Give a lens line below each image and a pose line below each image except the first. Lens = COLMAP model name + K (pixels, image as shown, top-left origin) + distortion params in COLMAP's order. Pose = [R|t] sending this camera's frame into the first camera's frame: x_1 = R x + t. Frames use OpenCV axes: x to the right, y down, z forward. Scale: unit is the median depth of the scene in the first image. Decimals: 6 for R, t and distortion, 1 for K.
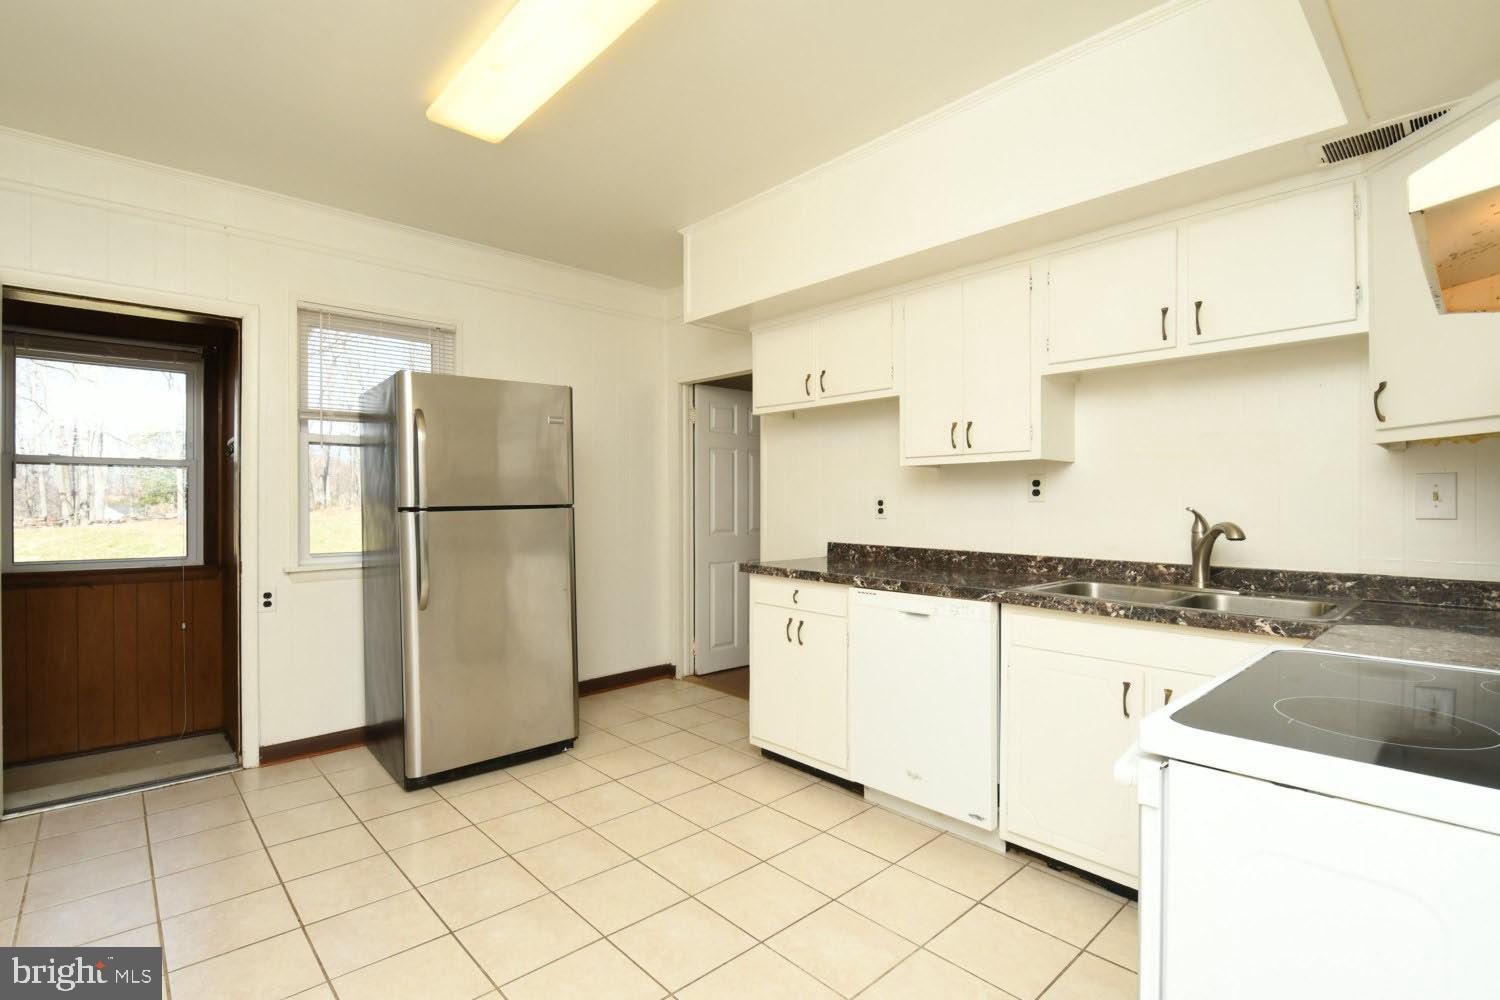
lens RADIAL K [[724.1, 0, 744.9], [0, 724.1, 503.7], [0, 0, 1]] dist [0.001209, -0.001317]
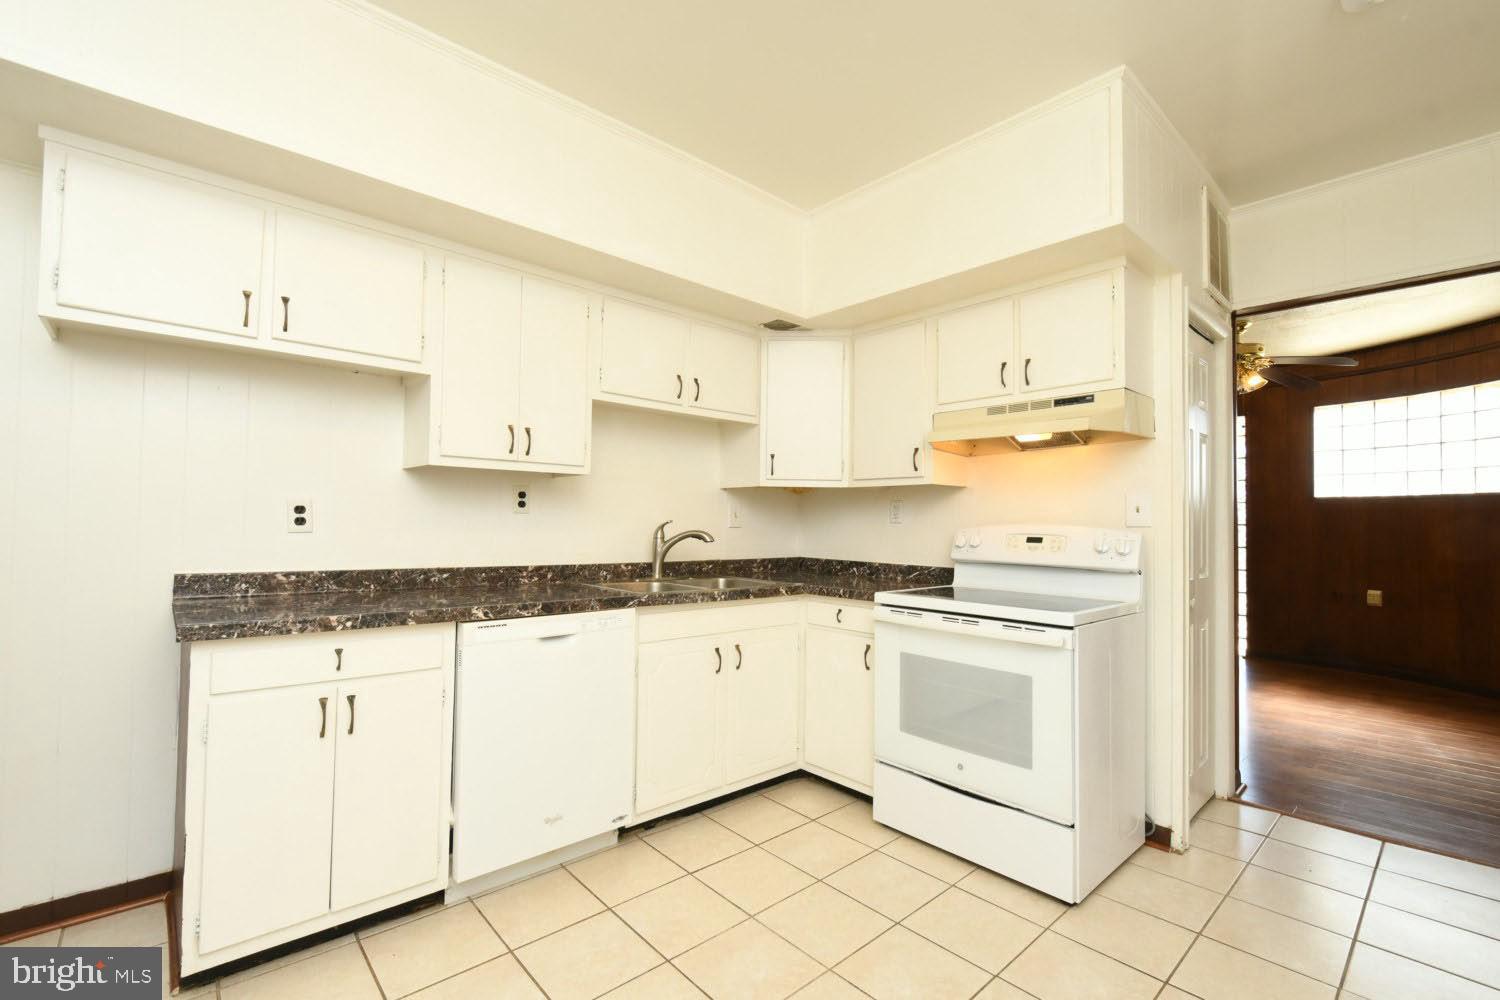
lens RADIAL K [[658.1, 0, 747.3], [0, 658.1, 505.6], [0, 0, 1]] dist [-0.002964, -0.000868]
pose [[-0.006305, 0.019711, 0.999786, -0.485530], [-0.019567, 0.999612, -0.019831, -0.000916], [-0.999789, -0.019688, -0.005917, 0.640933]]
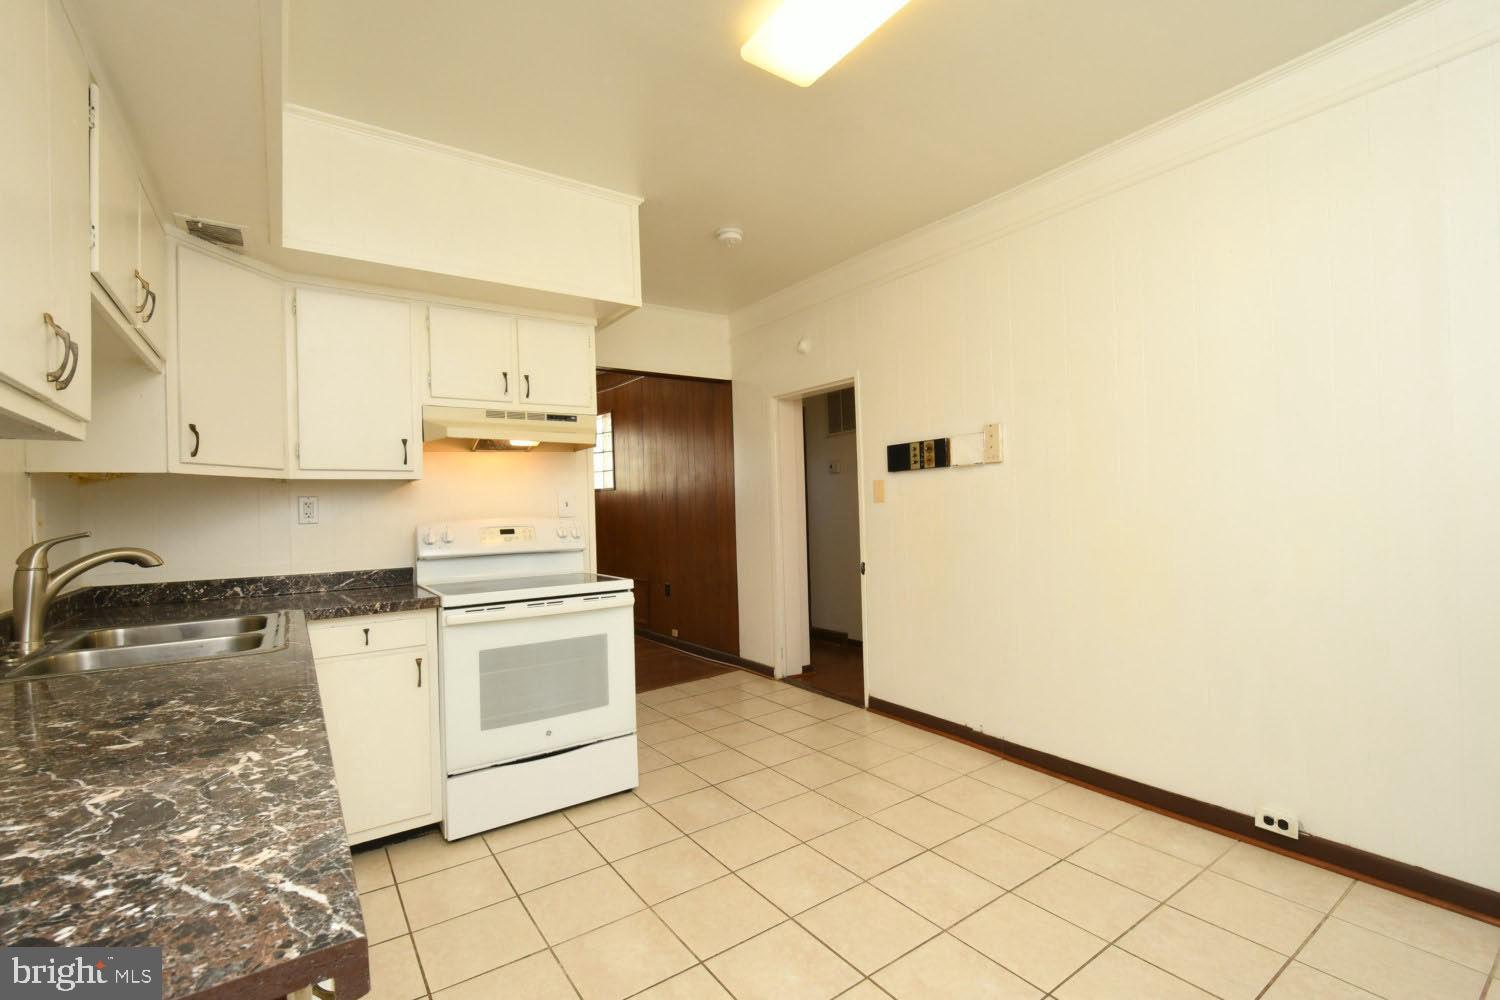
lens RADIAL K [[647.9, 0, 743.9], [0, 647.9, 510.1], [0, 0, 1]] dist [-0.000854, -0.000259]
pose [[-0.992499, 0.022578, 0.120147, -0.076590], [0.022016, 0.999740, -0.006006, 0.001170], [-0.120251, -0.003316, -0.992738, 1.201085]]
